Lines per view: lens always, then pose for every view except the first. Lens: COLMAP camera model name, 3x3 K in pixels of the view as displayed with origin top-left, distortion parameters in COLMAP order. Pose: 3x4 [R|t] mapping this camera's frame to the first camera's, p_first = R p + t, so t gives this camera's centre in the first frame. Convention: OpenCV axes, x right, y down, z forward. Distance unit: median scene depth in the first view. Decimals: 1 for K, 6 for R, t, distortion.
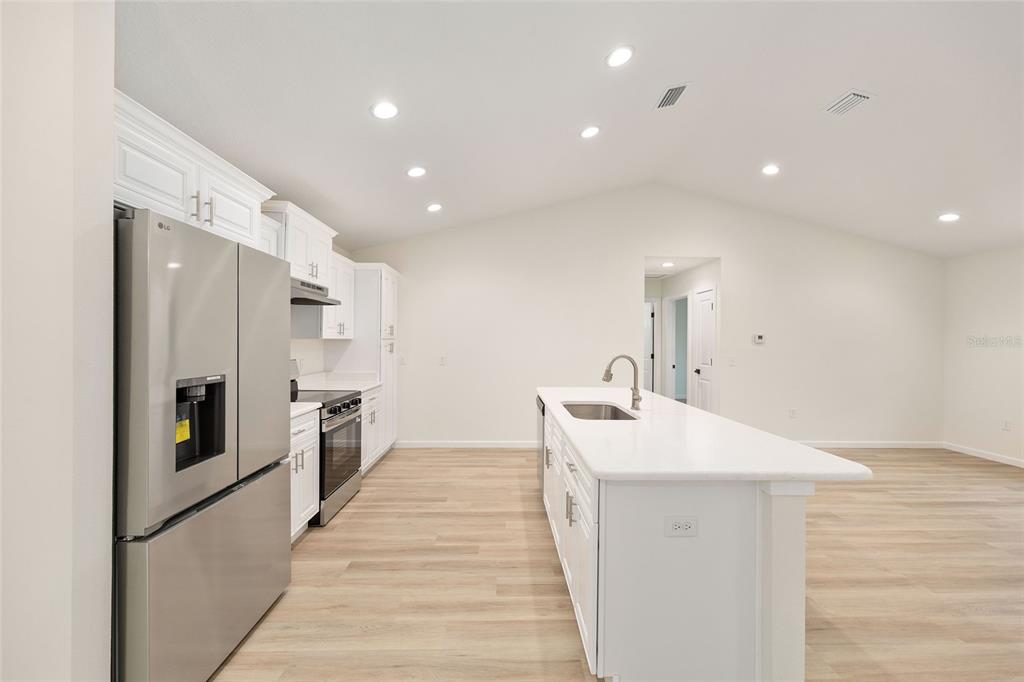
lens RADIAL K [[411.6, 0, 511.6], [0, 411.6, 339.4], [0, 0, 1]] dist [-0.002369, 0.001715]
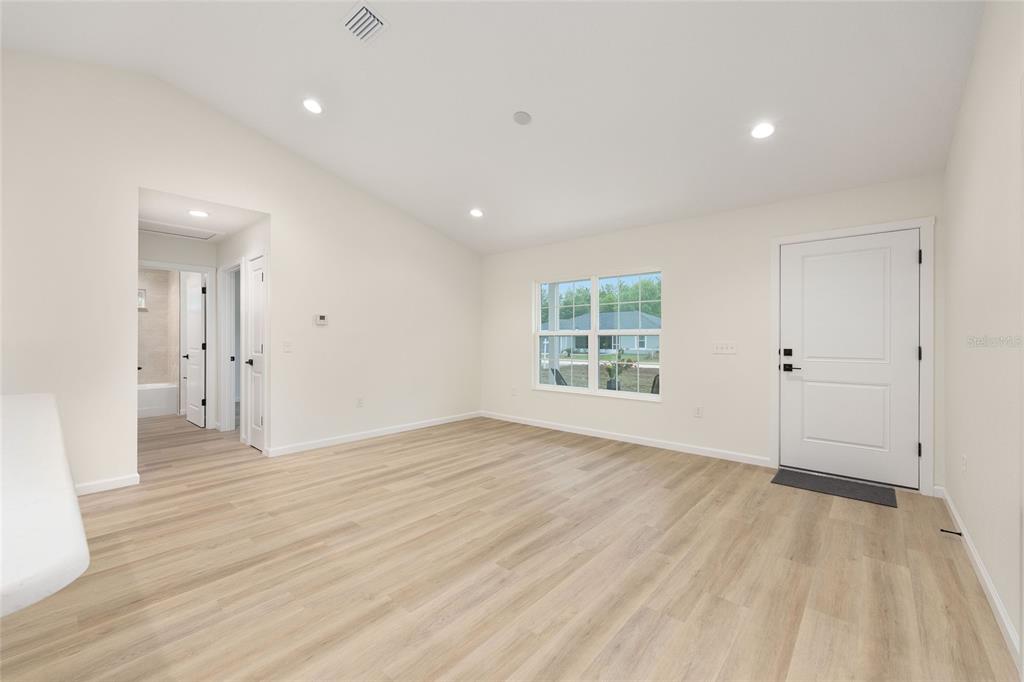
lens RADIAL K [[411.6, 0, 512.2], [0, 411.6, 334.8], [0, 0, 1]] dist [-0.002369, 0.001715]
pose [[0.678281, -0.000016, 0.734803, 0.386205], [0.003965, 0.999986, -0.003638, 0.054820], [-0.734792, 0.005381, 0.678271, 0.209459]]
